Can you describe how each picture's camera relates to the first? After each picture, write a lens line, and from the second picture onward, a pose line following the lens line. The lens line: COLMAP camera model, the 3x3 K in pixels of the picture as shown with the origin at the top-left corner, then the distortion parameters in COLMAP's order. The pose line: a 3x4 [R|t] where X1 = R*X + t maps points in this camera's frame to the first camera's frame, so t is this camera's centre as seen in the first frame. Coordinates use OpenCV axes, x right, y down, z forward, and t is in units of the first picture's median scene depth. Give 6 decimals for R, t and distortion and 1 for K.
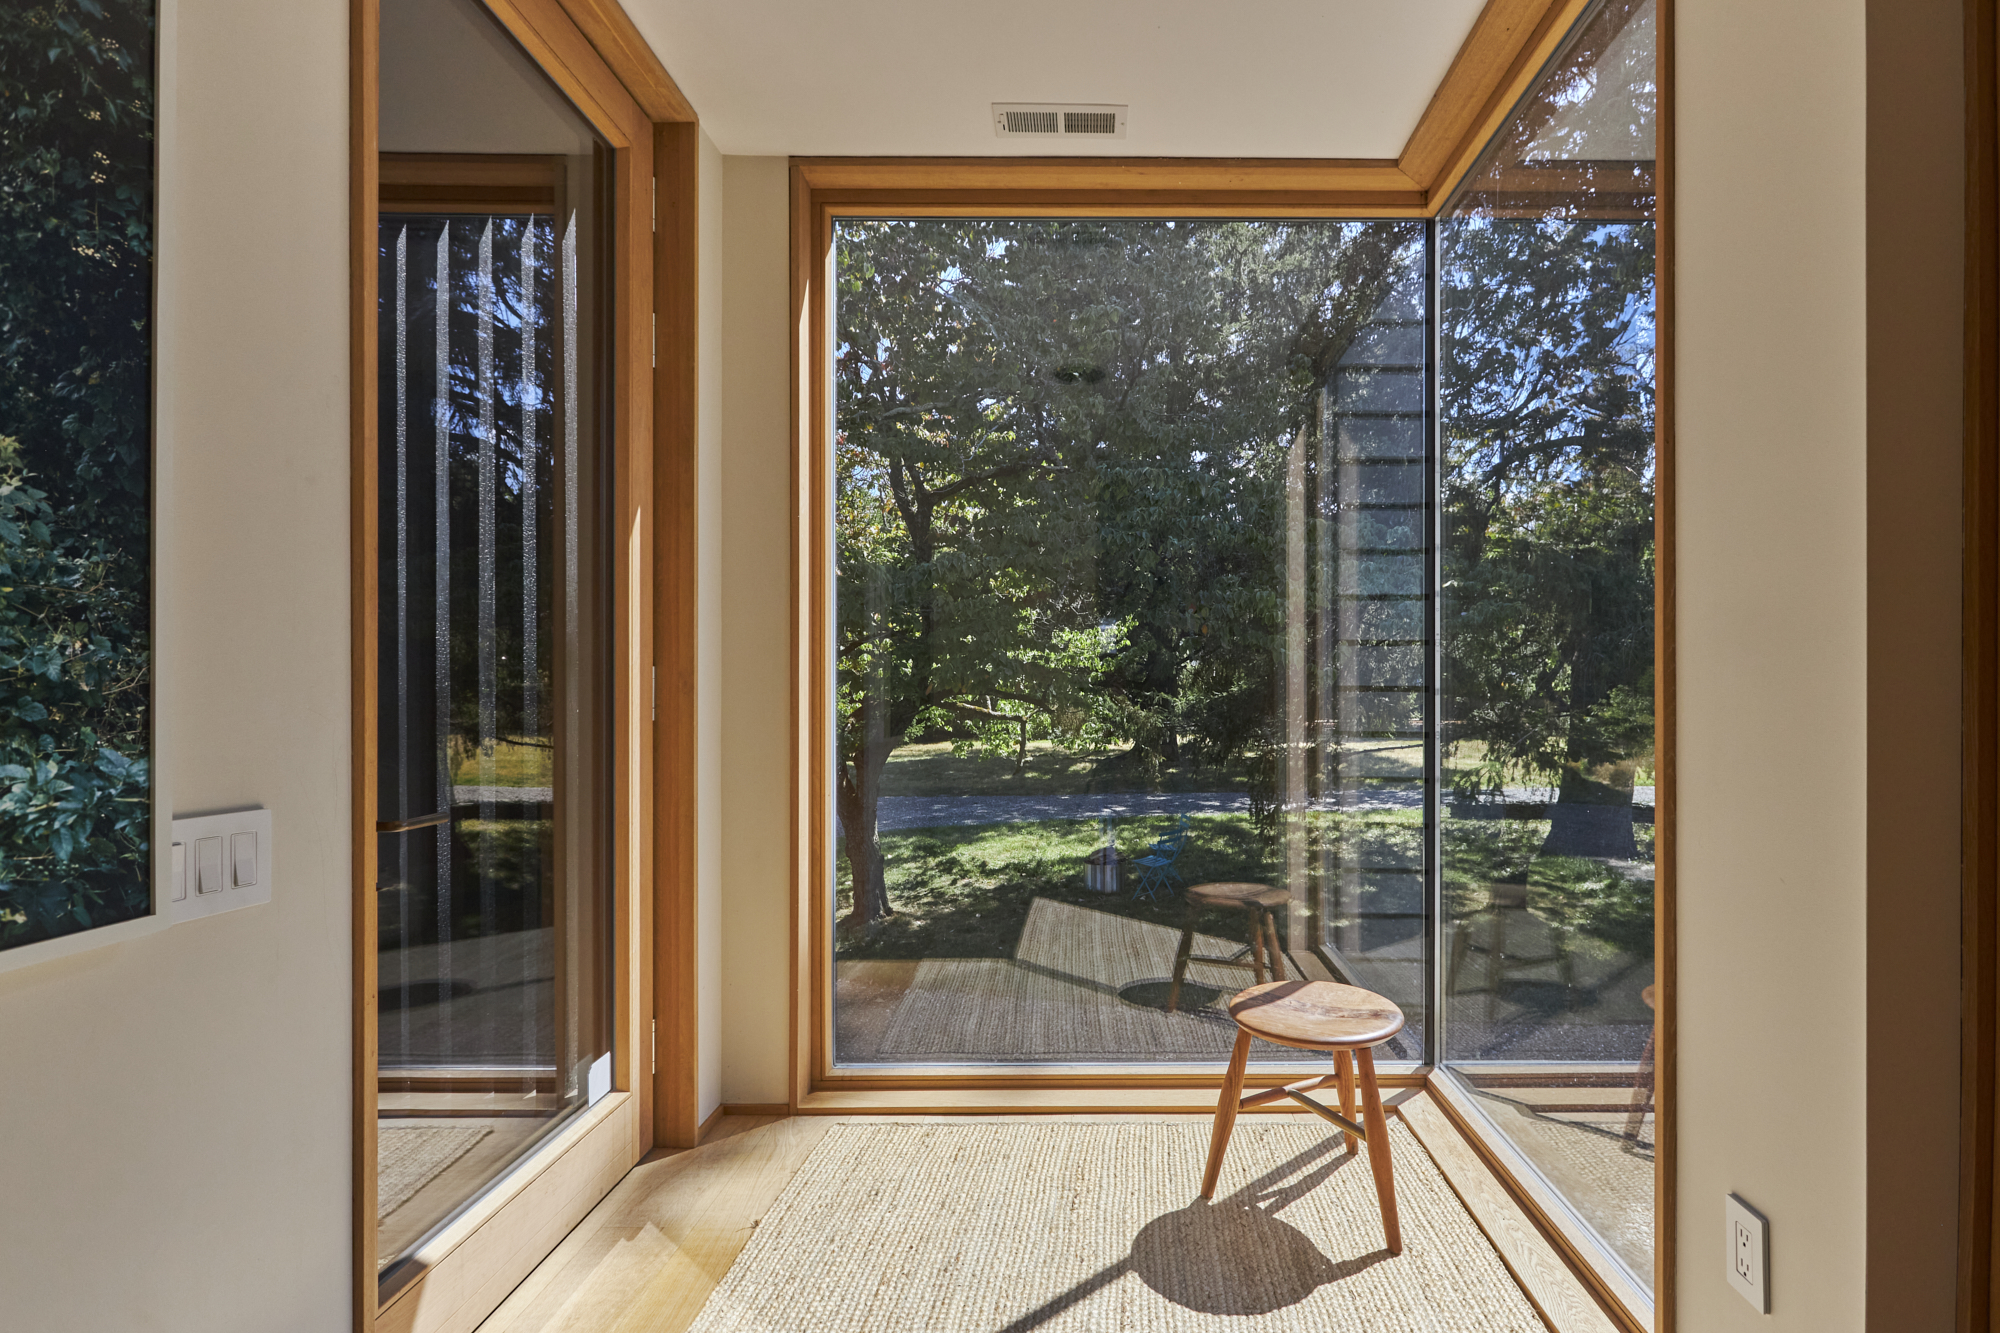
lens RADIAL K [[968.4, 0, 1008.7], [0, 968.4, 678.3], [0, 0, 1]] dist [-0.000550, -0.000454]
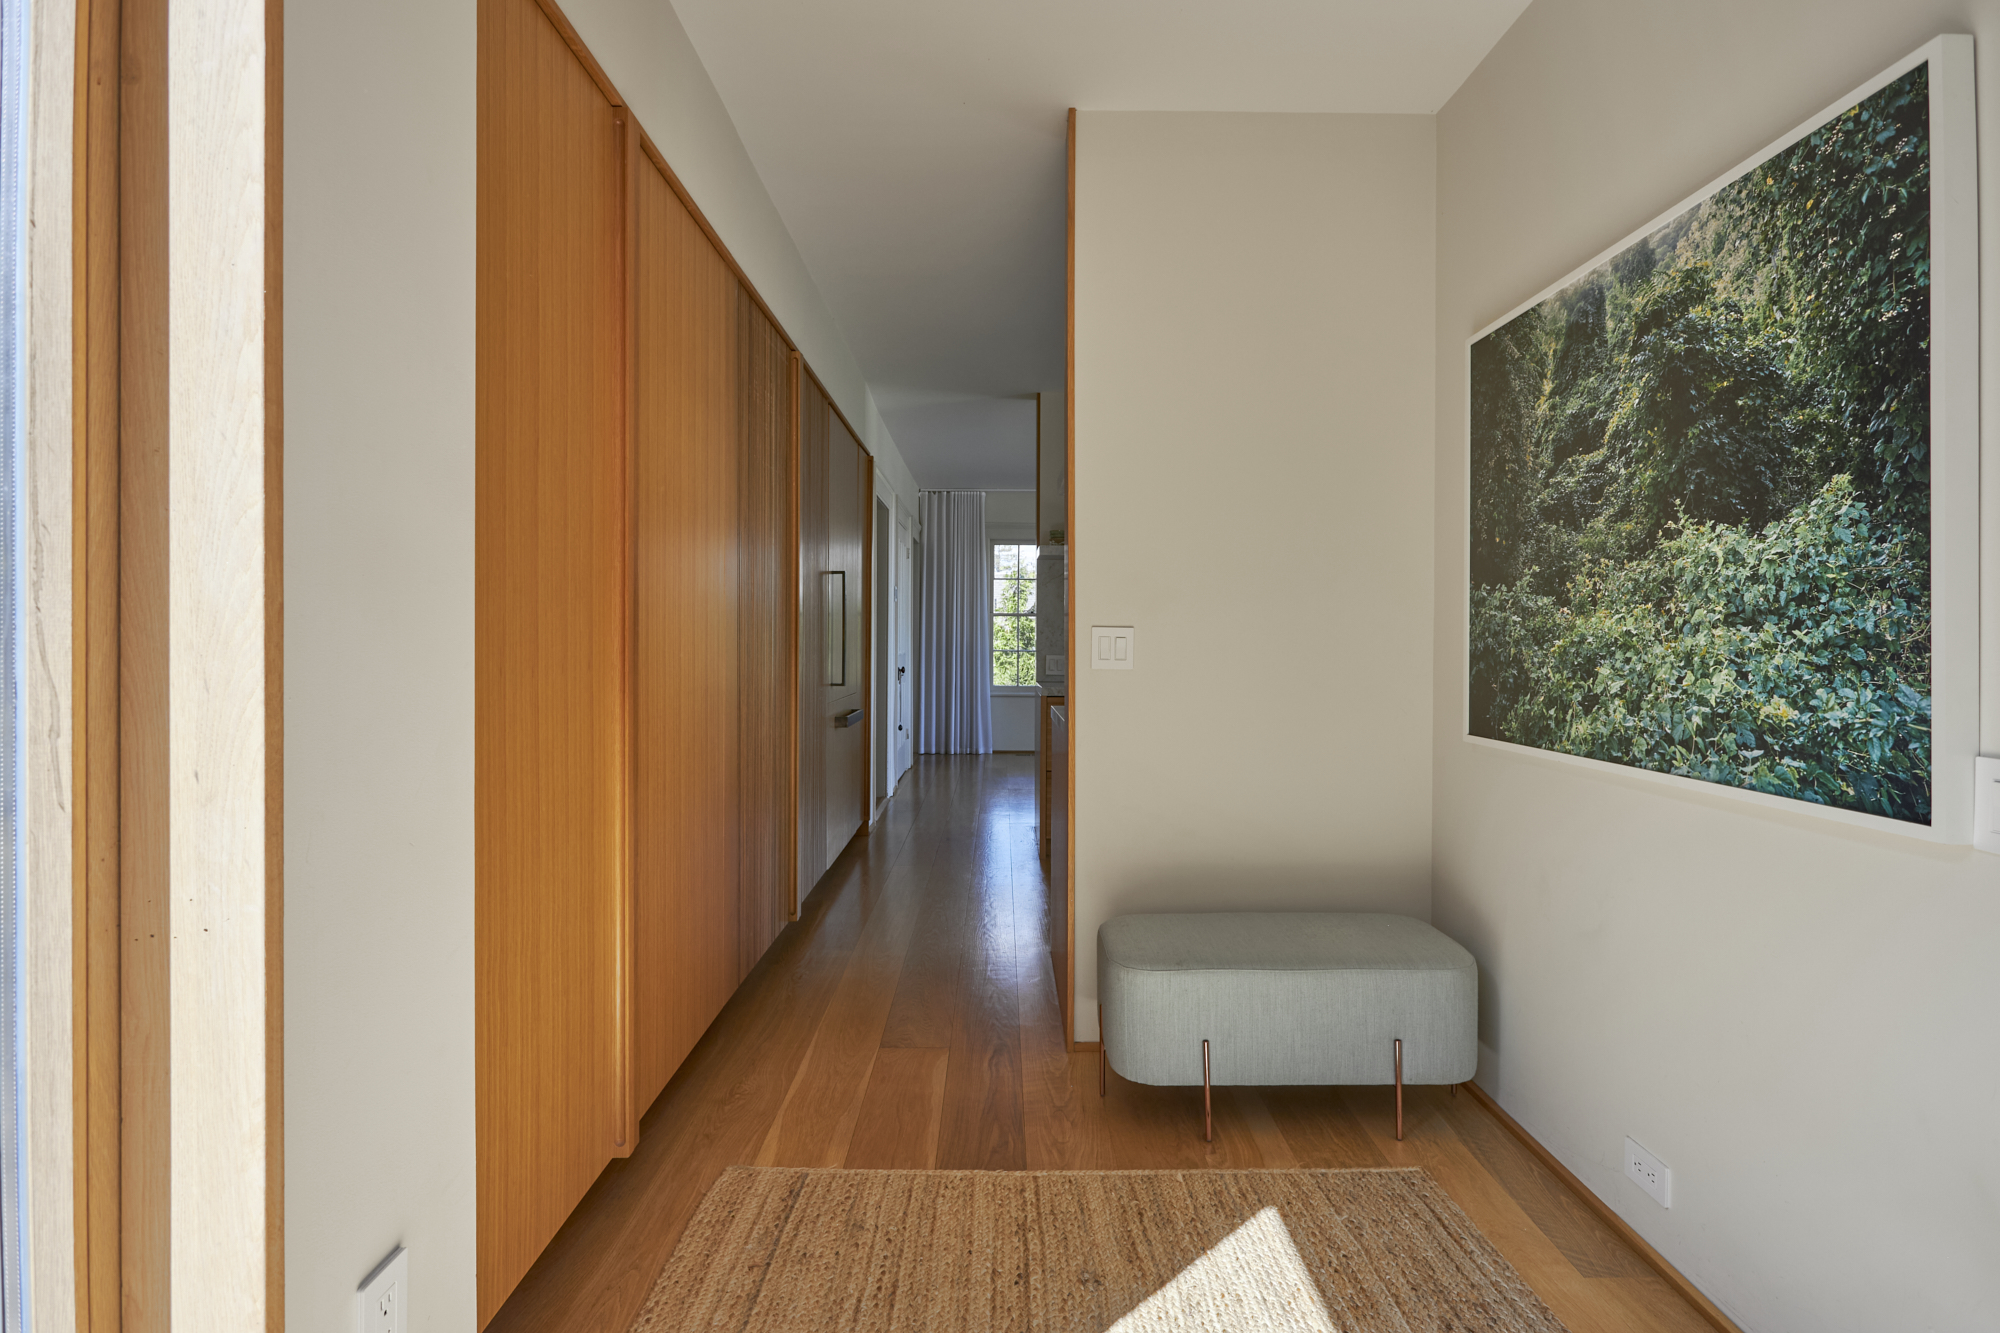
lens RADIAL K [[968.4, 0, 996.1], [0, 968.4, 651.4], [0, 0, 1]] dist [-0.000550, -0.000454]
pose [[-0.997166, -0.006731, -0.074937, 0.393854], [-0.007025, 0.999969, 0.003669, 0.032799], [0.074910, 0.004185, -0.997182, 2.277515]]
